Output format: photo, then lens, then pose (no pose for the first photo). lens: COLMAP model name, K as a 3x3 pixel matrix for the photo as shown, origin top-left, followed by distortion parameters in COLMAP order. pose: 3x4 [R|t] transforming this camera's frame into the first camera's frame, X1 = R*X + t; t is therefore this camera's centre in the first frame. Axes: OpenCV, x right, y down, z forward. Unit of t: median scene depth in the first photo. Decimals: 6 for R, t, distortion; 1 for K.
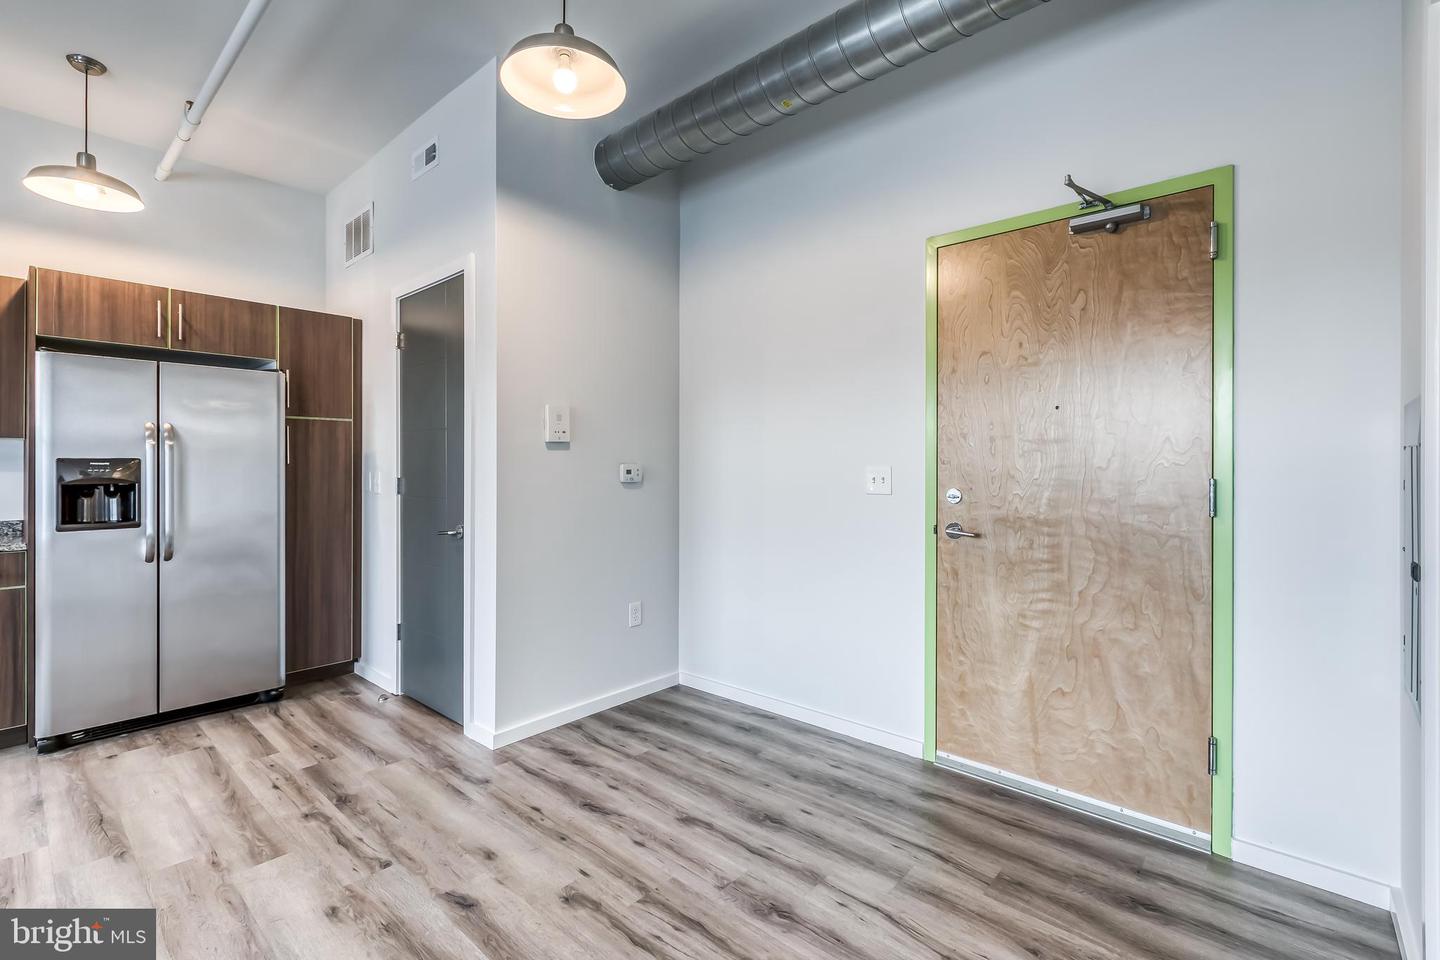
lens RADIAL K [[654.3, 0, 728.2], [0, 654.3, 465.0], [0, 0, 1]] dist [0.000575, -0.000100]
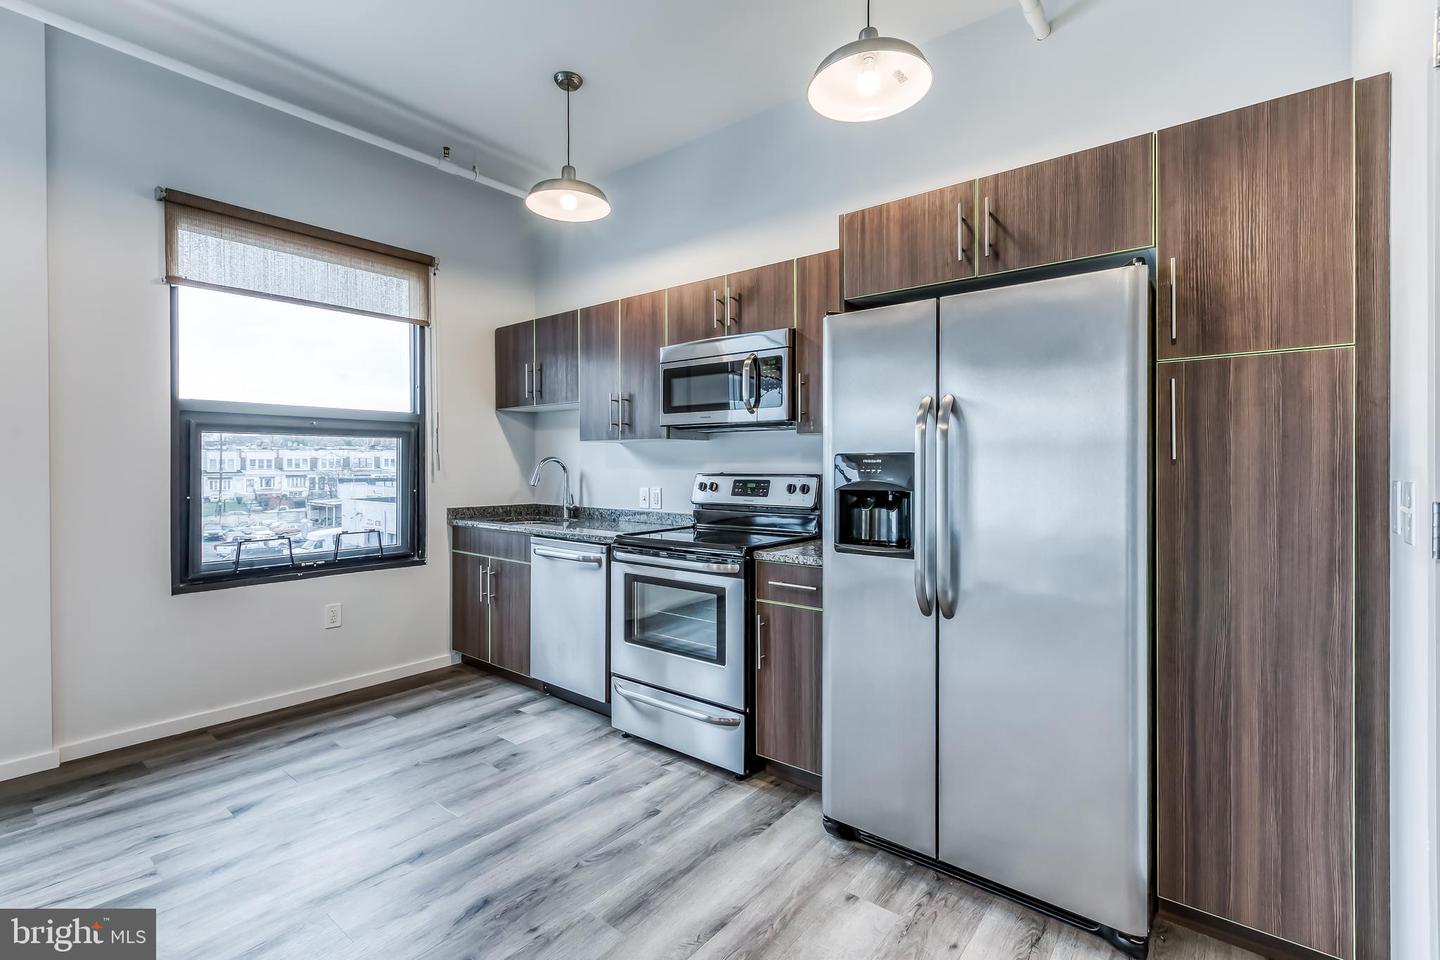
lens RADIAL K [[647.2, 0, 712.0], [0, 647.2, 466.7], [0, 0, 1]] dist [0.001574, 0.000008]
pose [[0.043617, 0.005277, -0.999034, -0.299538], [0.005978, 0.999967, 0.005543, -0.001626], [0.999030, -0.006214, 0.043584, 0.868920]]
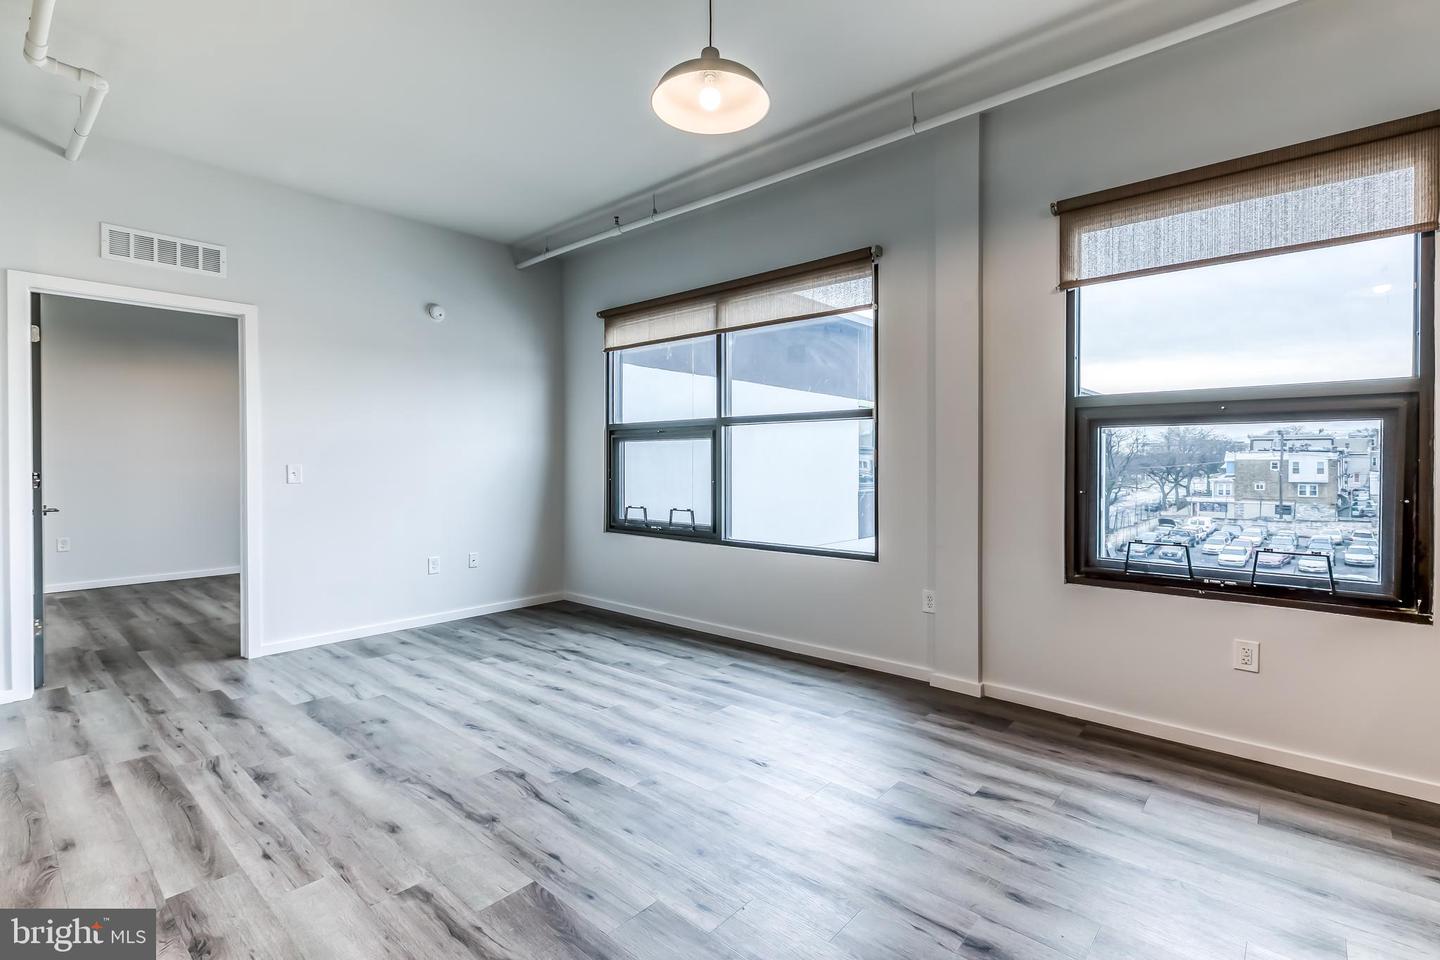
lens RADIAL K [[650.5, 0, 736.9], [0, 650.5, 454.0], [0, 0, 1]] dist [-0.002020, -0.000565]
pose [[-0.999542, -0.005710, -0.029734, -0.835775], [-0.005010, 0.999710, -0.023566, 0.019493], [0.029860, -0.023407, -0.999280, 1.162632]]
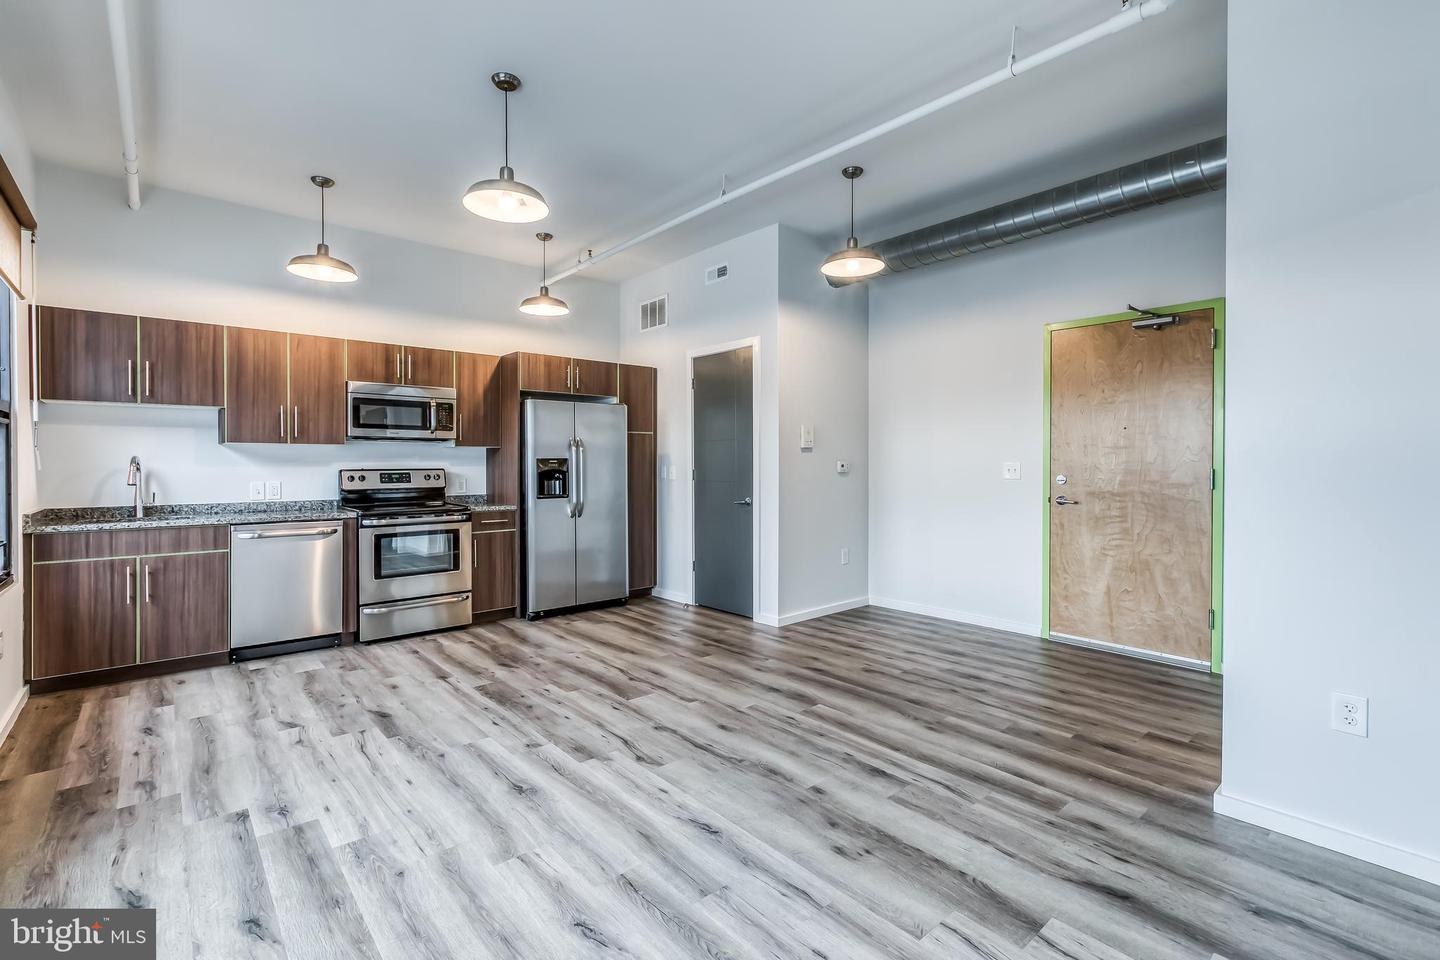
lens RADIAL K [[658.7, 0, 722.2], [0, 658.7, 466.6], [0, 0, 1]] dist [0.000824, -0.001063]
pose [[0.991665, -0.001070, -0.128839, -0.297738], [0.002279, 0.999955, 0.009239, -0.004034], [0.128823, -0.009456, 0.991622, -0.781687]]
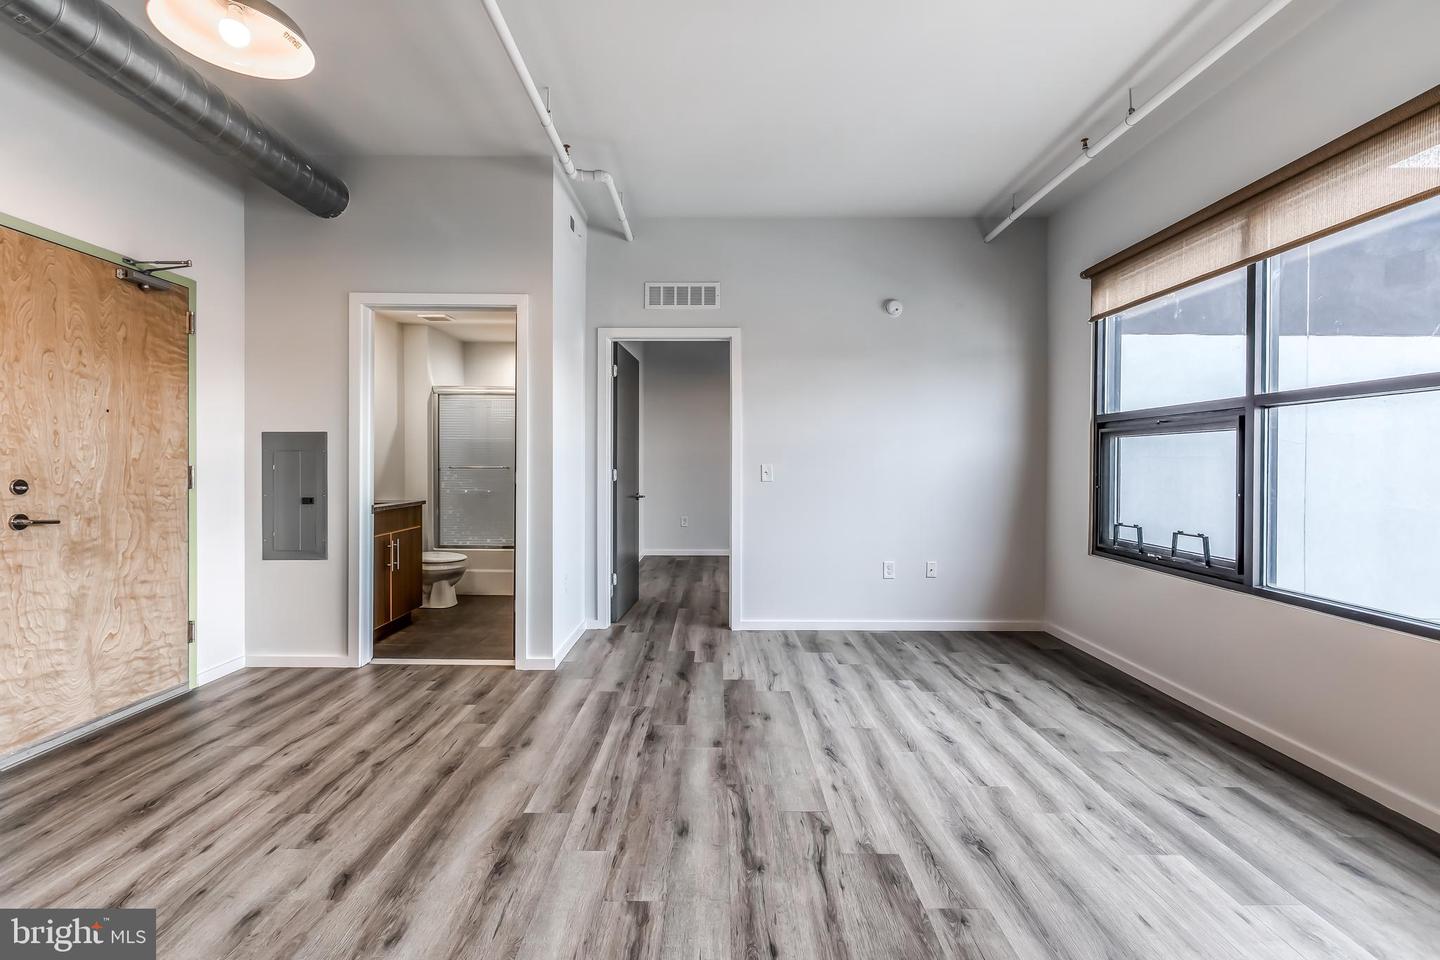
lens RADIAL K [[654.8, 0, 710.1], [0, 654.8, 467.3], [0, 0, 1]] dist [-0.000019, -0.000498]
pose [[-0.660643, -0.008385, 0.750654, -1.069702], [-0.007010, 0.999963, 0.005000, 0.005168], [-0.750668, -0.001959, -0.660677, 0.858956]]
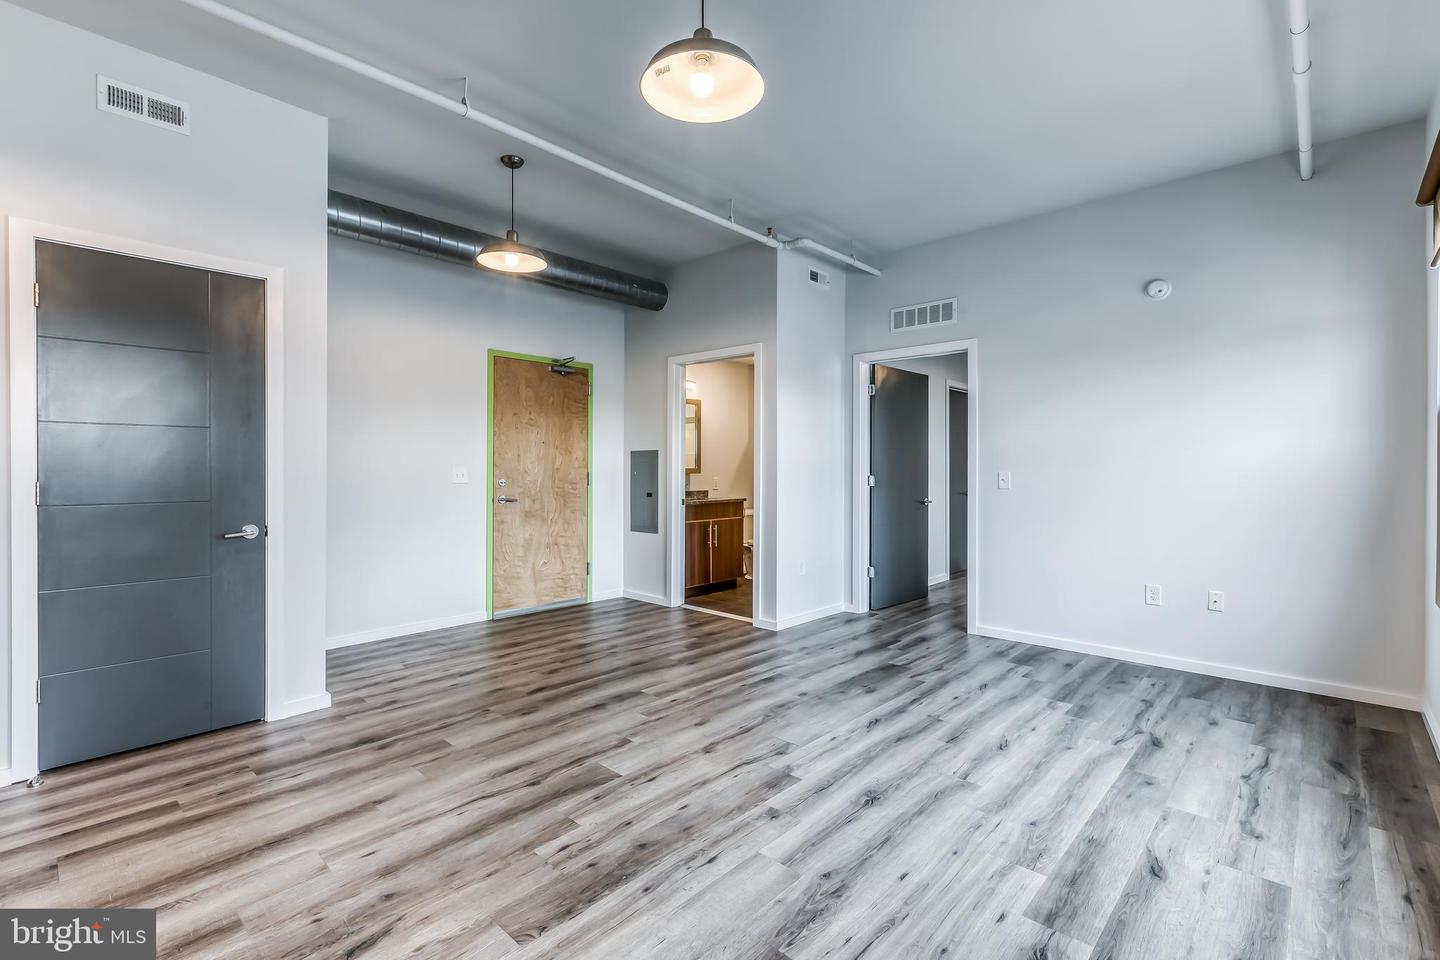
lens RADIAL K [[647.2, 0, 712.0], [0, 647.2, 466.7], [0, 0, 1]] dist [0.001574, 0.000008]
pose [[0.027921, 0.002335, 0.999607, -1.605428], [-0.005504, 0.999982, -0.002182, 0.000054], [-0.999595, -0.005441, 0.027934, 0.296658]]
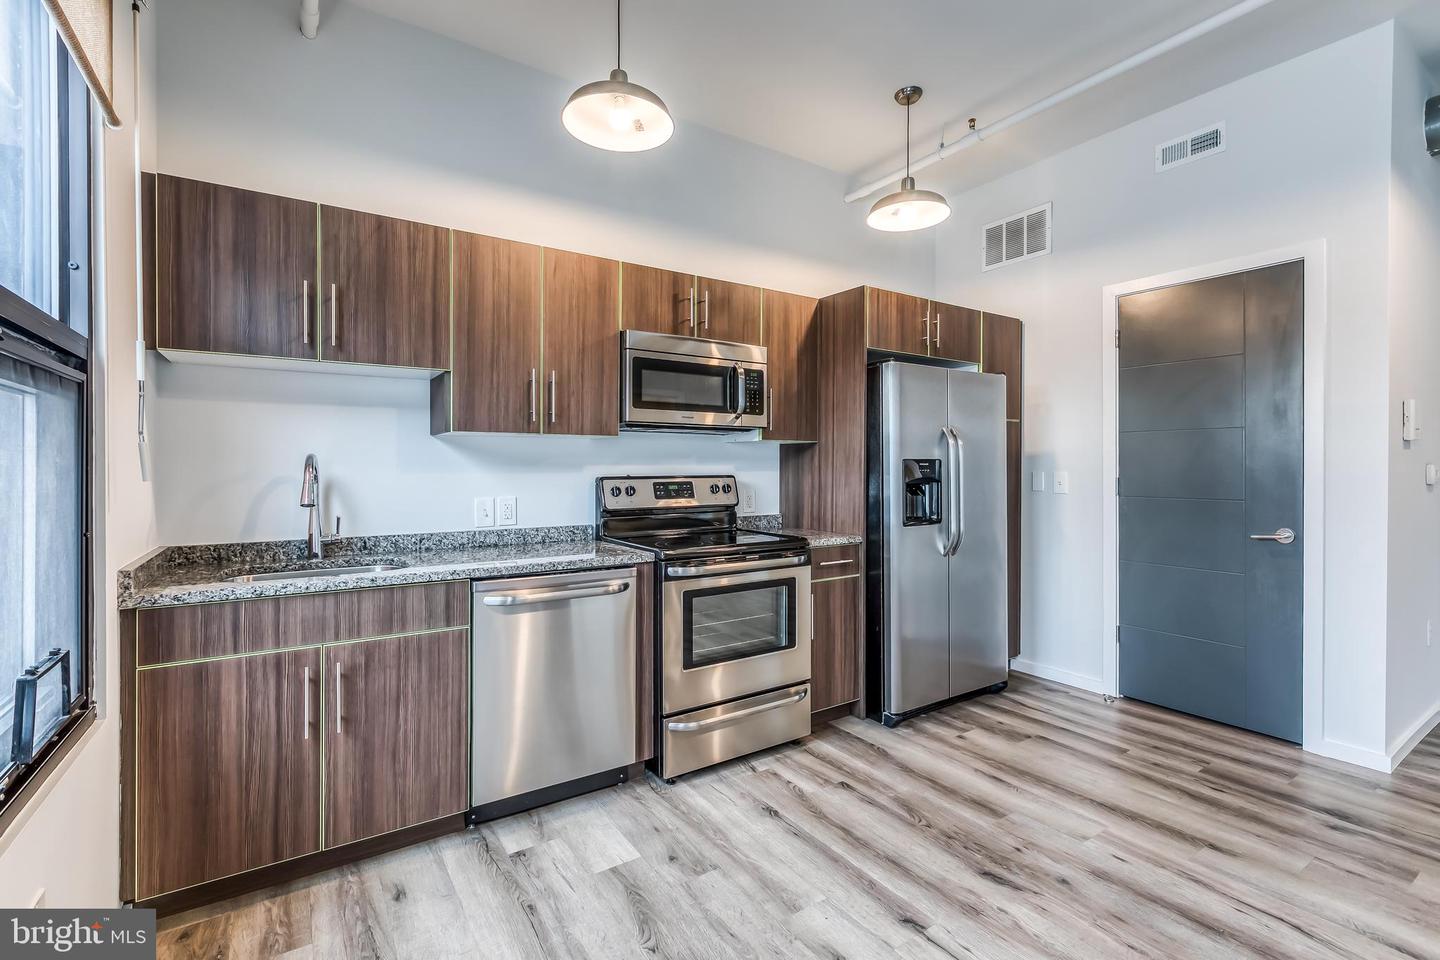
lens RADIAL K [[651.2, 0, 716.5], [0, 651.2, 469.5], [0, 0, 1]] dist [0.001084, 0.000358]
pose [[0.966319, 0.000625, -0.257346, -1.102917], [0.001736, 0.999958, 0.008944, -0.003998], [0.257341, -0.009090, 0.966278, -0.138609]]
